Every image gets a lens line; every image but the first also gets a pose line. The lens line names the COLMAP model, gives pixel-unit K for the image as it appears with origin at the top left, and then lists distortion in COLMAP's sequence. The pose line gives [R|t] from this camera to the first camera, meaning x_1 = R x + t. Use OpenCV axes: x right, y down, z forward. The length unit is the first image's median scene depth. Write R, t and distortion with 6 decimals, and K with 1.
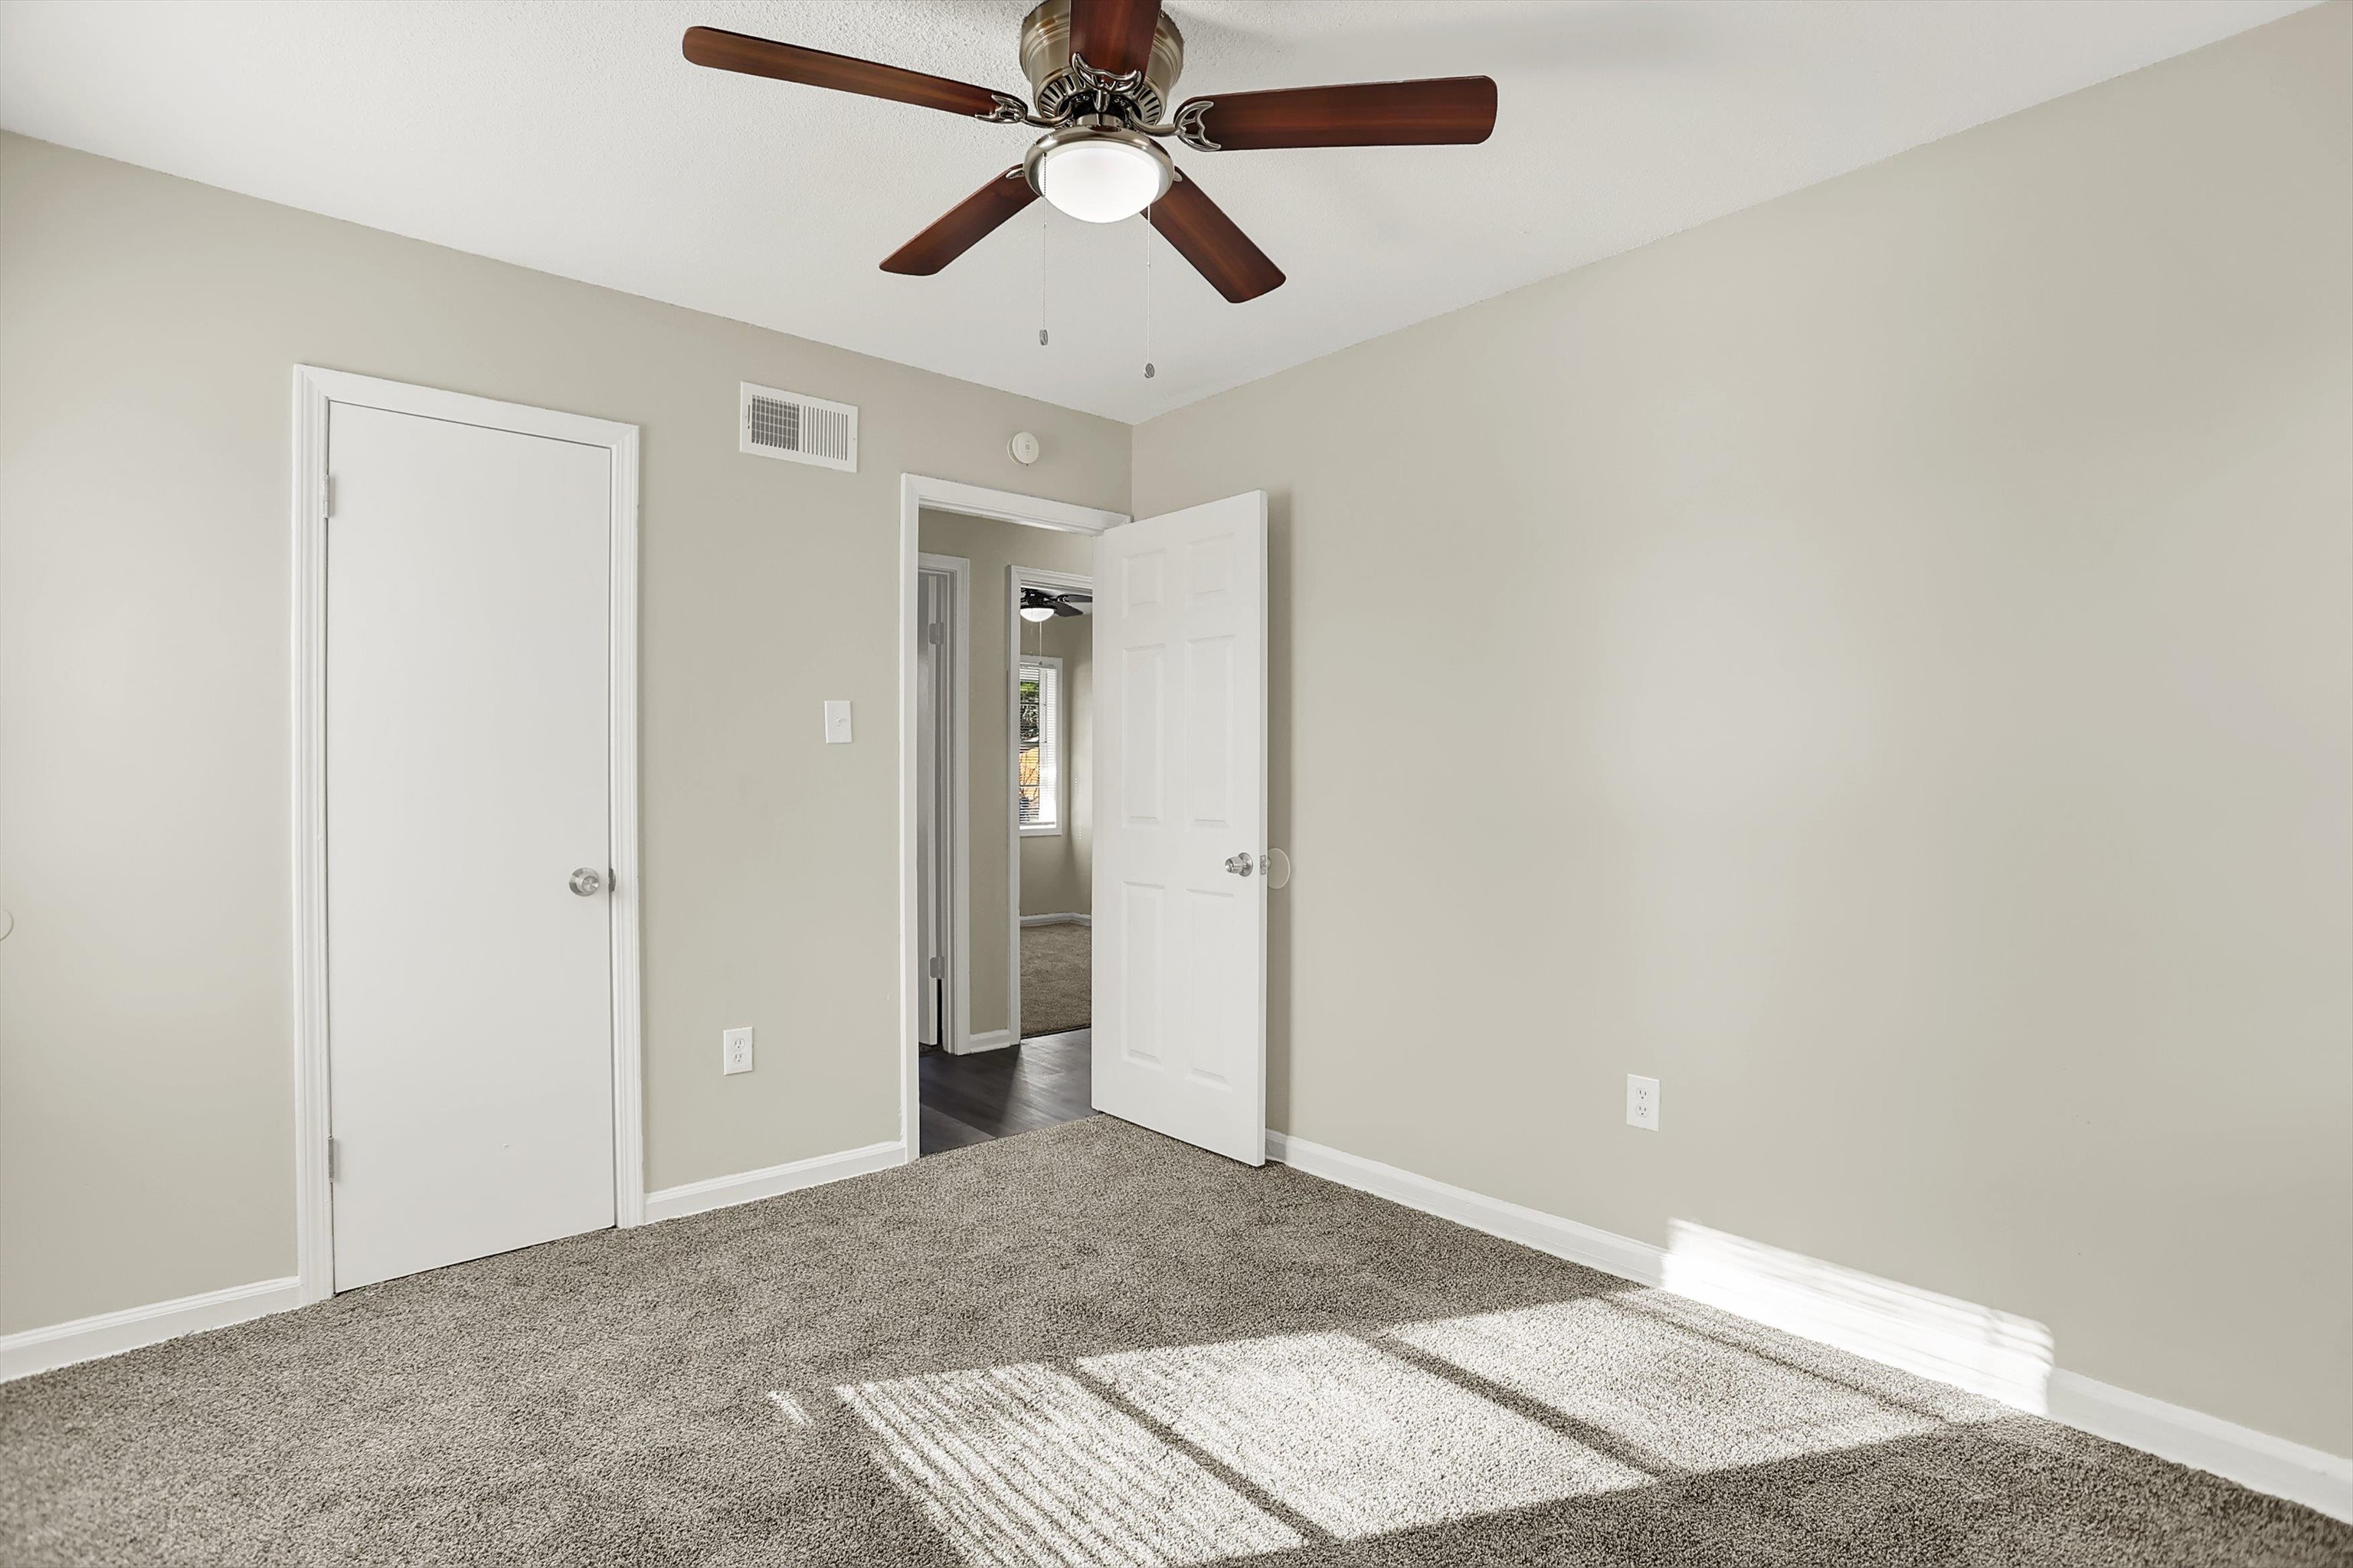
lens RADIAL K [[1087.1, 0, 1176.5], [0, 1087.1, 784.0], [0, 0, 1]] dist [-0.070375, 0.027176]
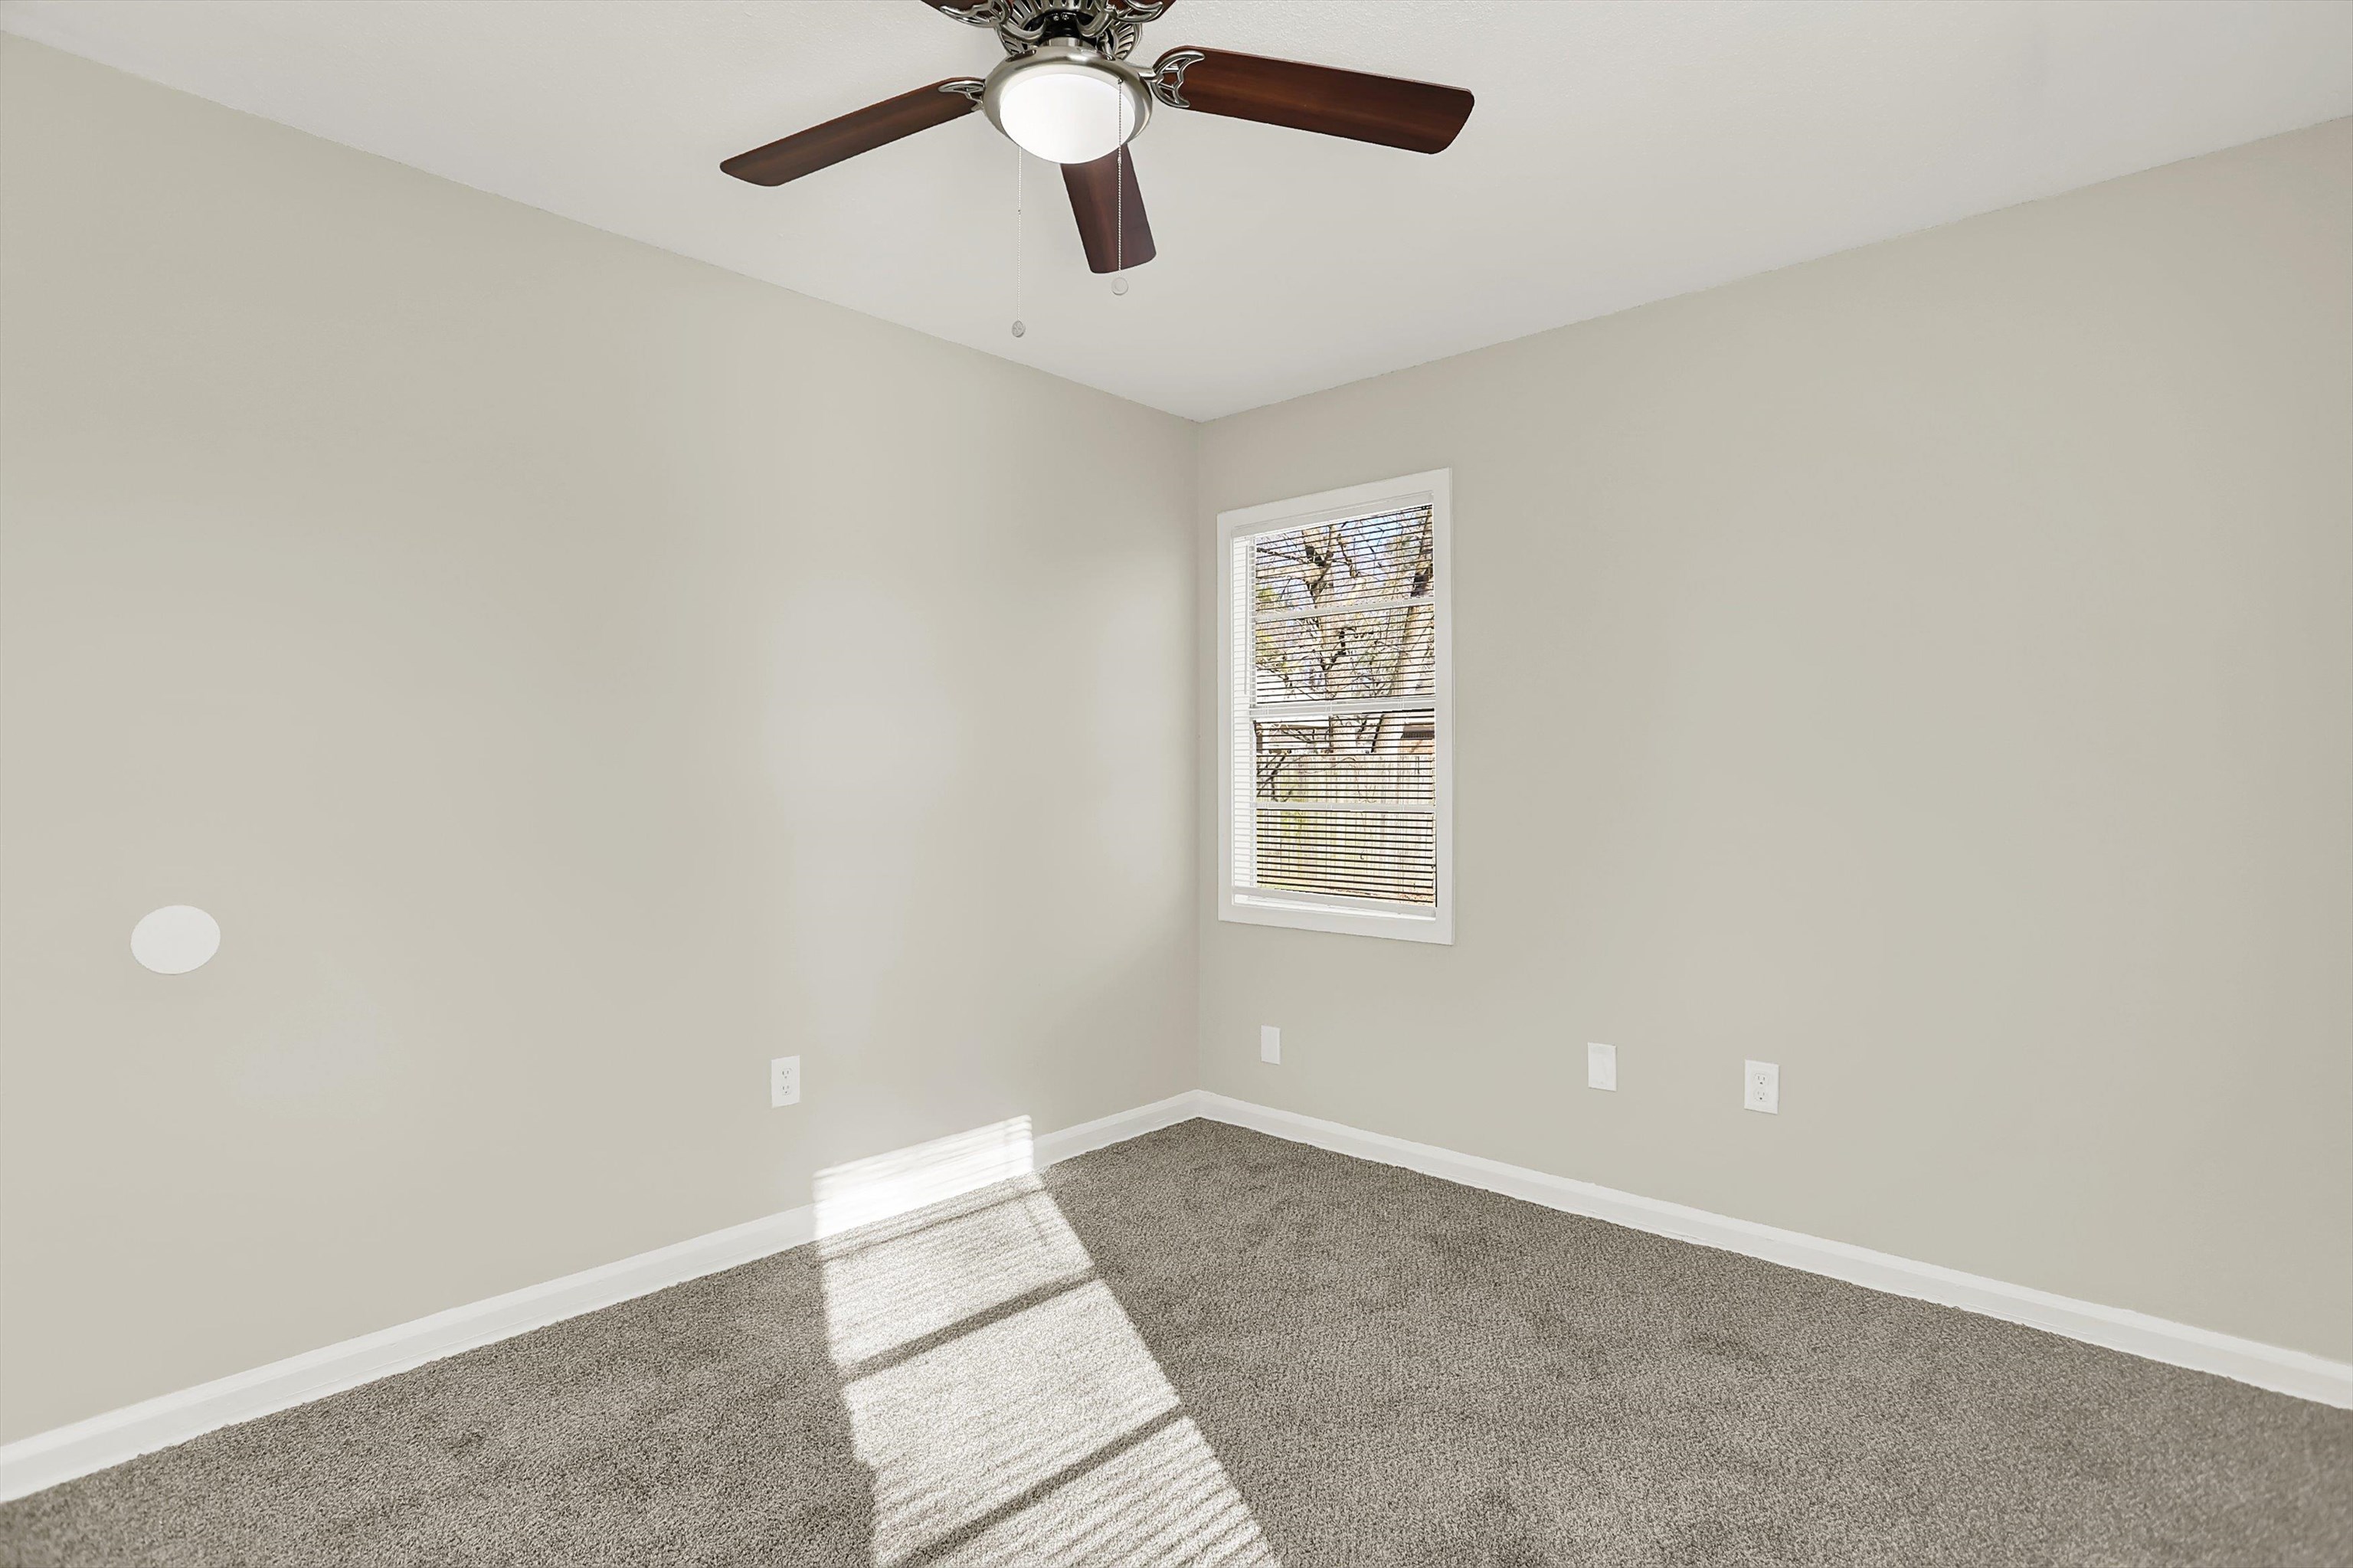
lens RADIAL K [[1143.8, 0, 1176.5], [0, 1143.8, 784.0], [0, 0, 1]] dist [-0.069793, 0.032447]
pose [[-0.091282, -0.006472, 0.995804, -0.818305], [-0.001013, 0.999979, 0.006406, -0.005047], [-0.995825, -0.000424, -0.091286, 0.810622]]
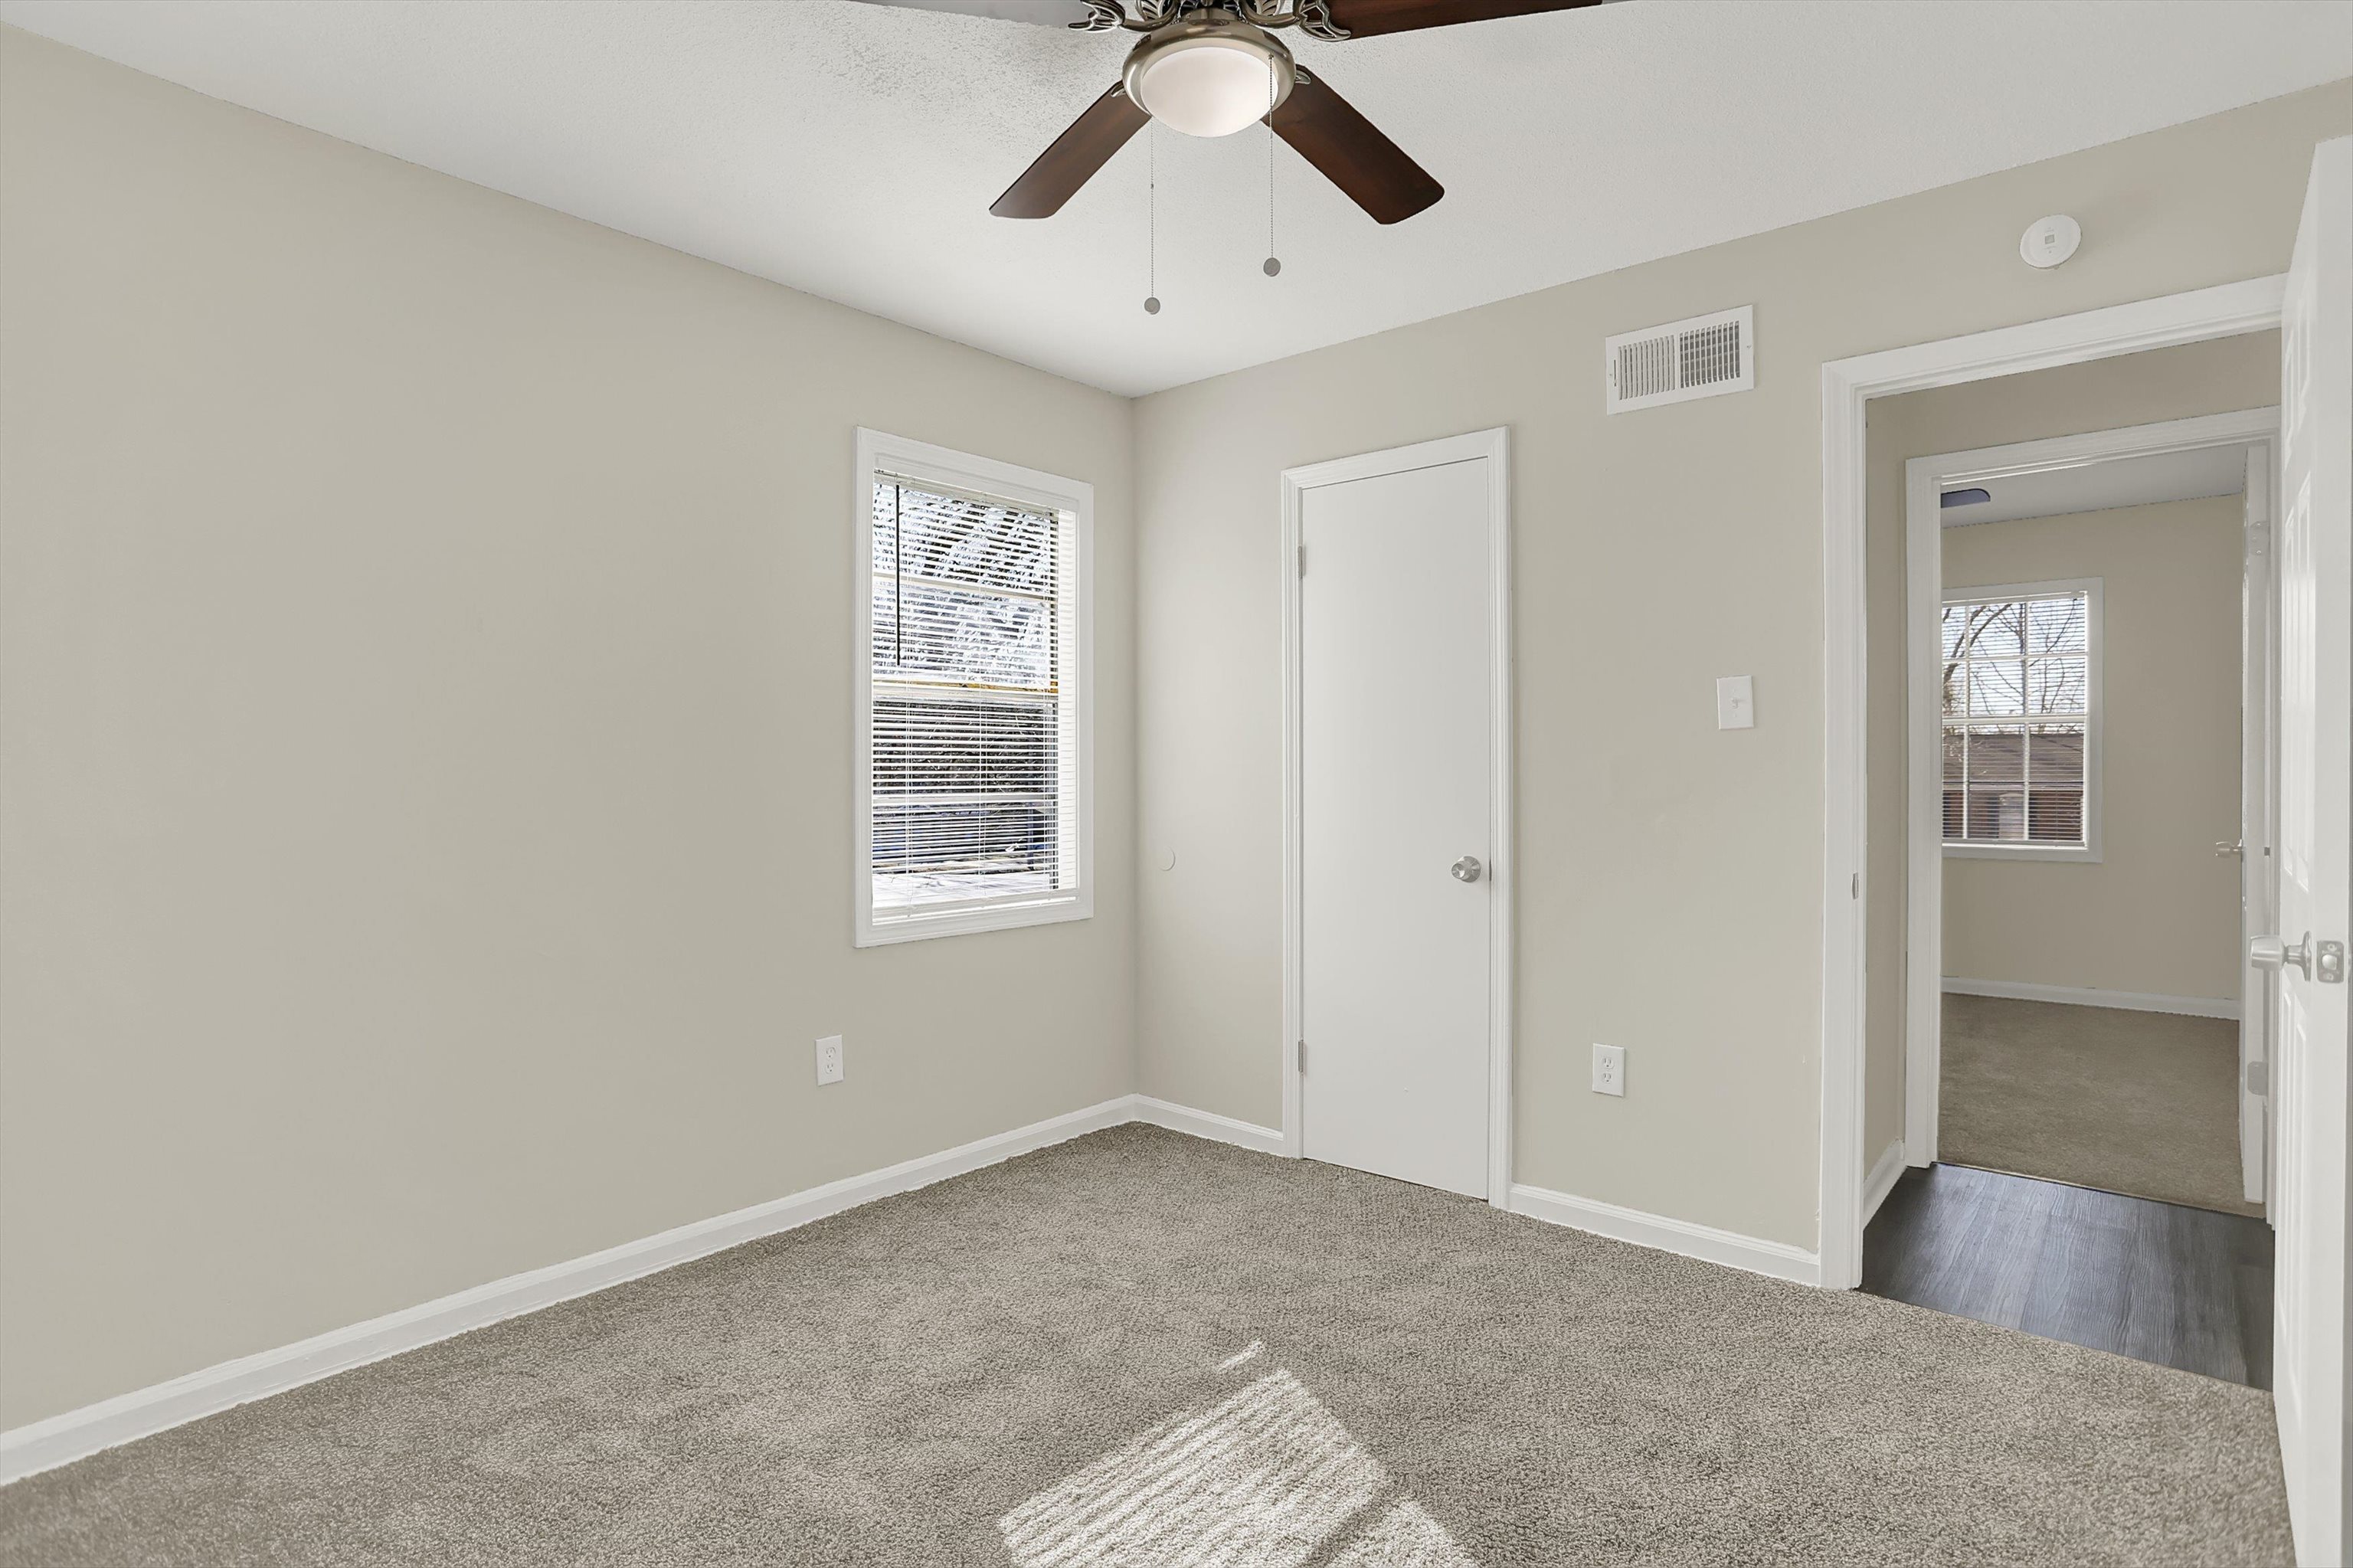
lens RADIAL K [[1143.8, 0, 1176.5], [0, 1143.8, 784.0], [0, 0, 1]] dist [-0.069793, 0.032447]
pose [[0.172343, 0.008903, -0.984997, 0.670580], [-0.003873, 0.999958, 0.008360, -0.003208], [0.985029, 0.002374, 0.172370, 0.659493]]
